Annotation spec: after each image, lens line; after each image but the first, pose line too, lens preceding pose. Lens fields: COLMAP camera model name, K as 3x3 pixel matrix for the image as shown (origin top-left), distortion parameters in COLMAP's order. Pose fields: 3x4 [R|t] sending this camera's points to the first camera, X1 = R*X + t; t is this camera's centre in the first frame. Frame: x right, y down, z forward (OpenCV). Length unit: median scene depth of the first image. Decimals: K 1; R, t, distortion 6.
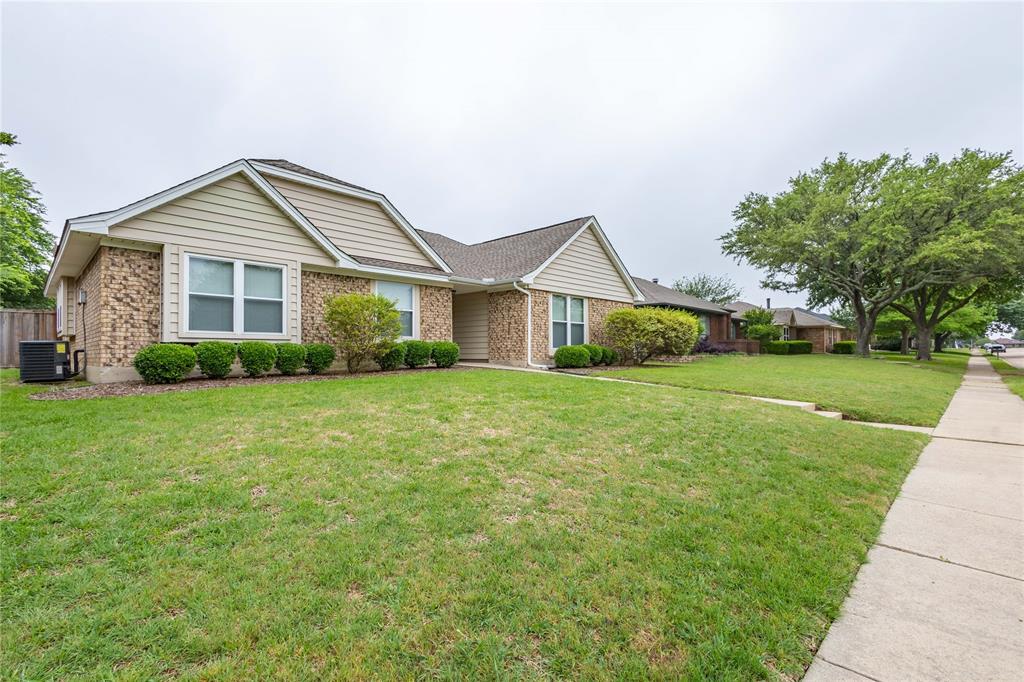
lens RADIAL K [[475.5, 0, 513.2], [0, 475.5, 342.1], [0, 0, 1]] dist [0.011364, -0.002265]
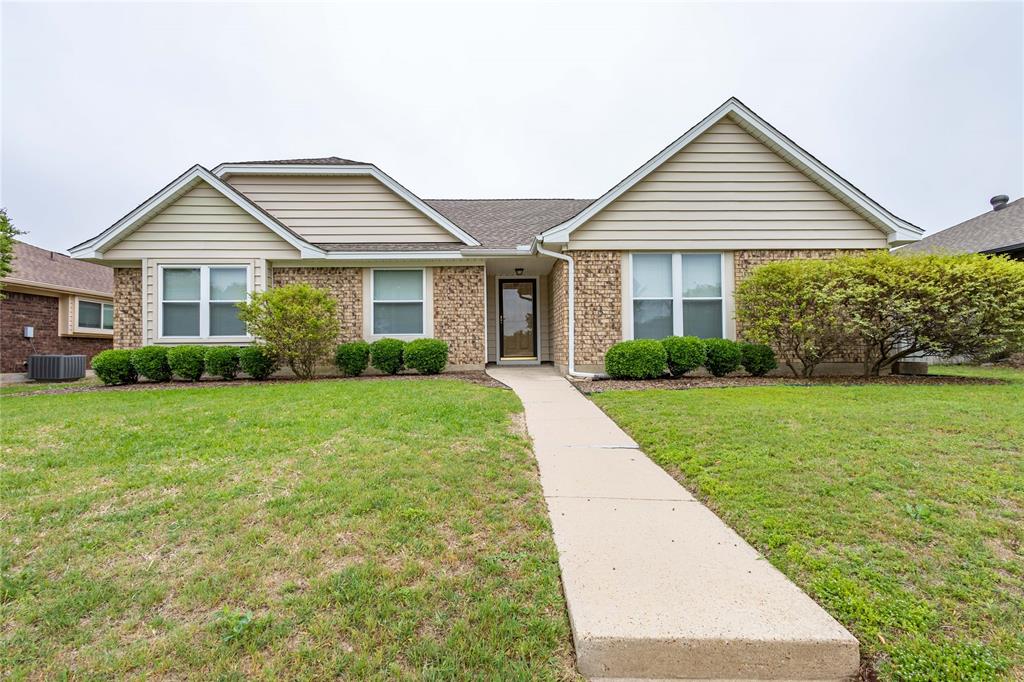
lens RADIAL K [[475.5, 0, 511.8], [0, 475.5, 347.1], [0, 0, 1]] dist [0.011364, -0.002265]
pose [[0.718890, -0.012949, -0.695004, 0.565024], [0.025934, 0.999630, 0.008201, 0.010482], [0.694640, -0.023919, 0.718959, 0.676026]]
